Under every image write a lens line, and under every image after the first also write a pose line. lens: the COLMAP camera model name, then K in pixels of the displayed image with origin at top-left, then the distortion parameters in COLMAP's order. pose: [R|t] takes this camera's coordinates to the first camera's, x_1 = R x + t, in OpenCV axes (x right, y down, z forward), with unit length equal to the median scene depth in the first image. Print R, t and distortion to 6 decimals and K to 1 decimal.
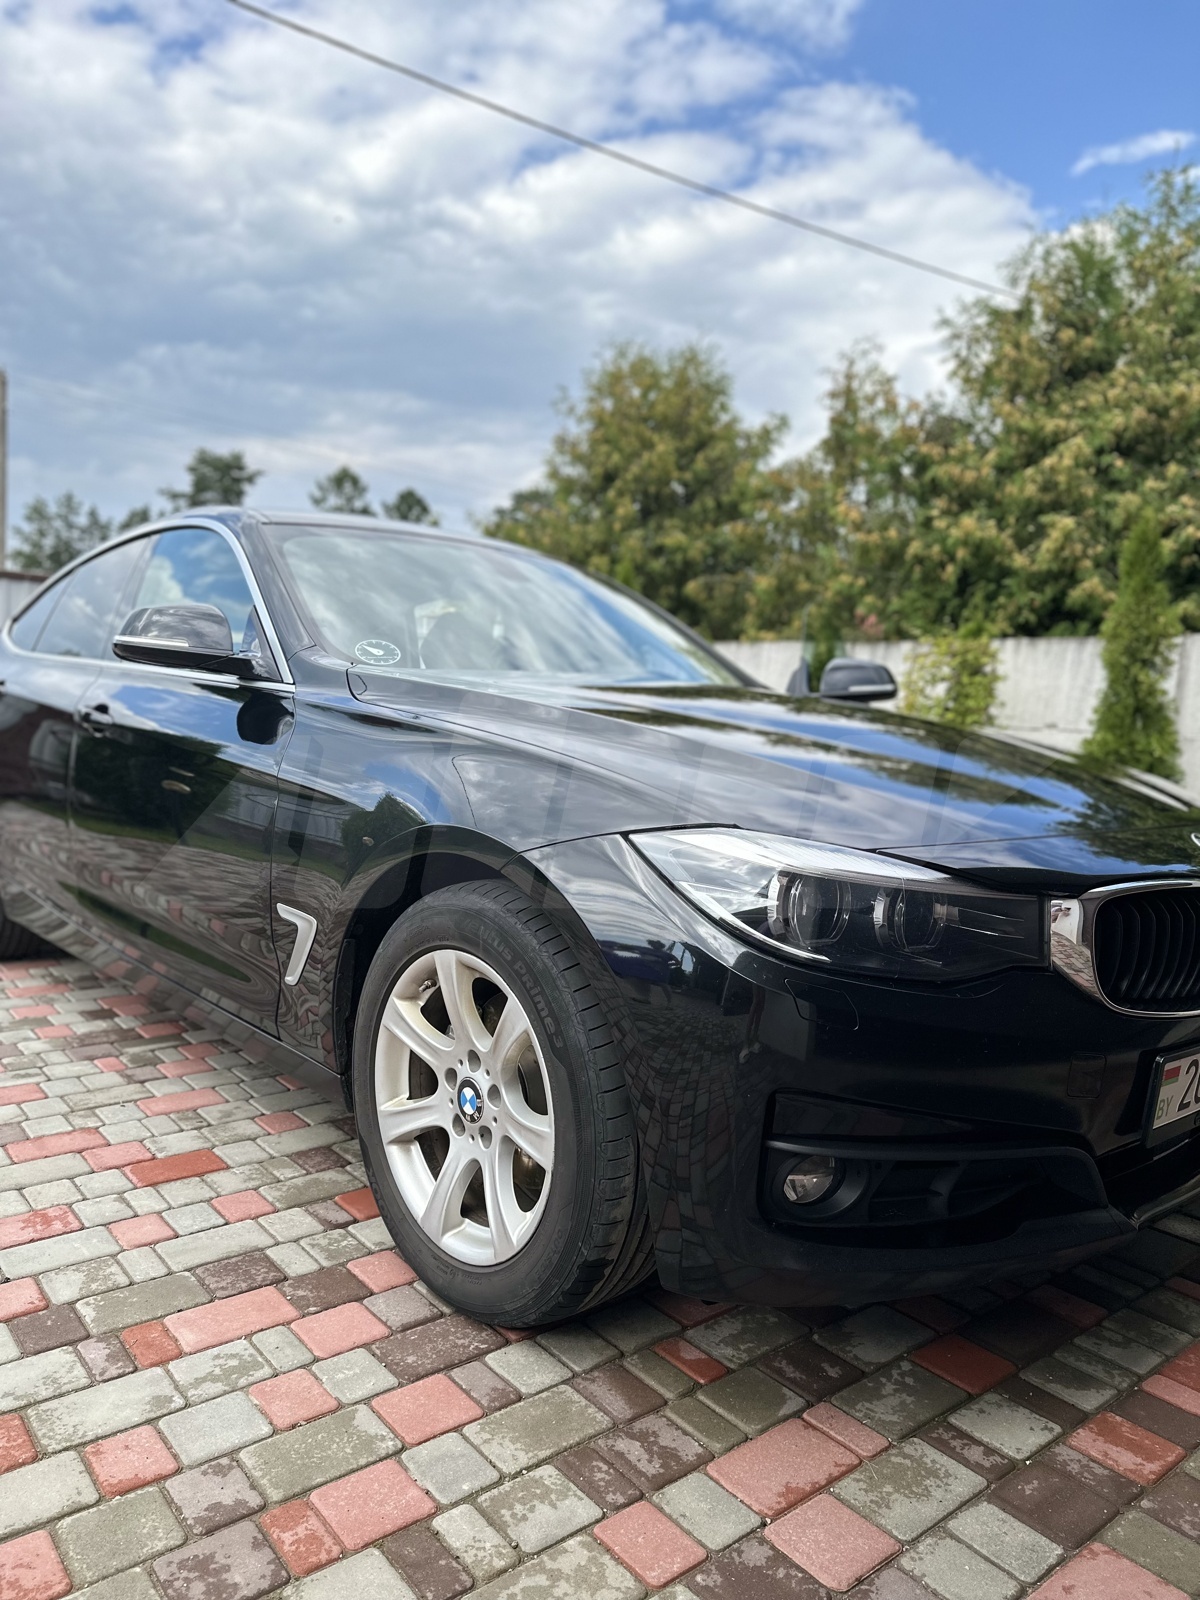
lens RADIAL K [[1113.0, 0, 600.0], [0, 1113.0, 800.0], [0, 0, 1]] dist [0.045799, -0.051521]
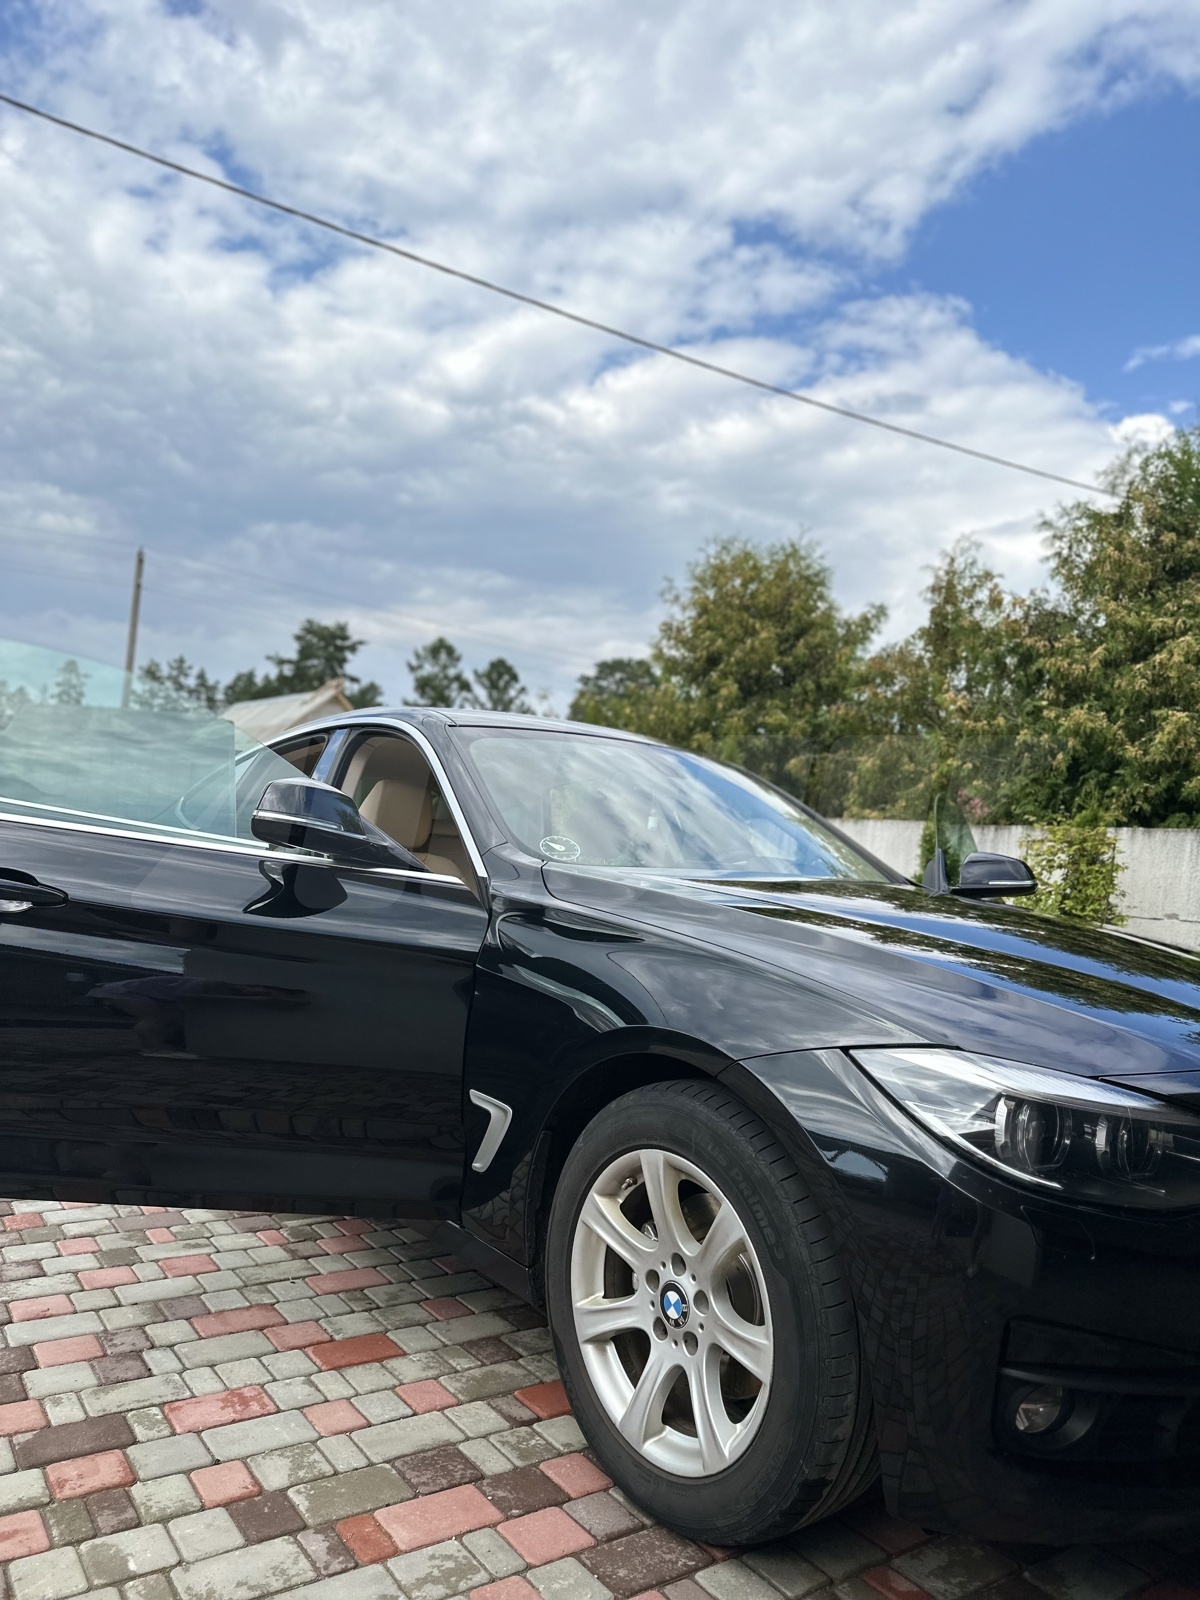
lens RADIAL K [[1109.7, 0, 592.2], [0, 1109.7, 808.9], [0, 0, 1]] dist [0.032559, -0.037792]
pose [[0.997338, 0.017305, -0.070839, -0.091235], [-0.026677, 0.990679, -0.133582, -0.030545], [0.067867, 0.135116, 0.988503, -0.056638]]
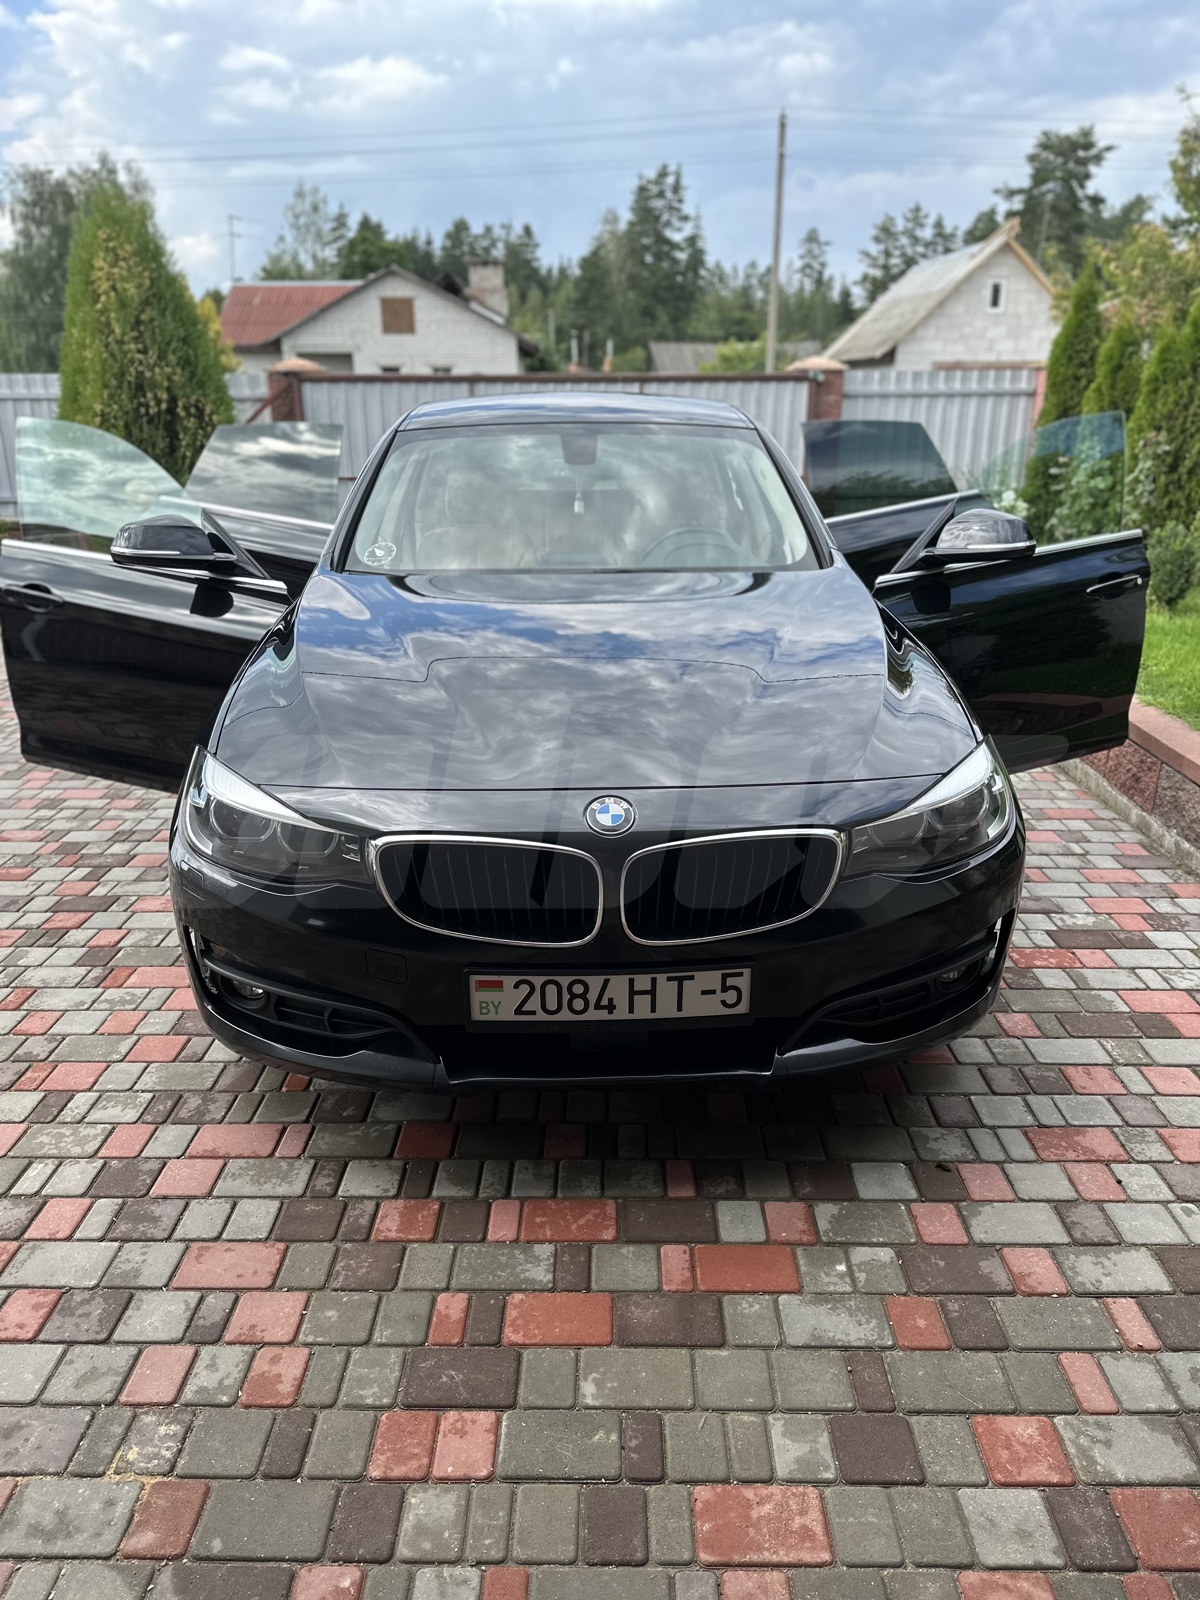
lens RADIAL K [[1102.6, 0, 601.6], [0, 1102.6, 818.1], [0, 0, 1]] dist [0.000627, 0.002920]
pose [[0.769175, 0.168053, -0.616546, 0.884508], [-0.005728, 0.966576, 0.256315, -0.165586], [0.639013, -0.193619, 0.744429, 0.139951]]
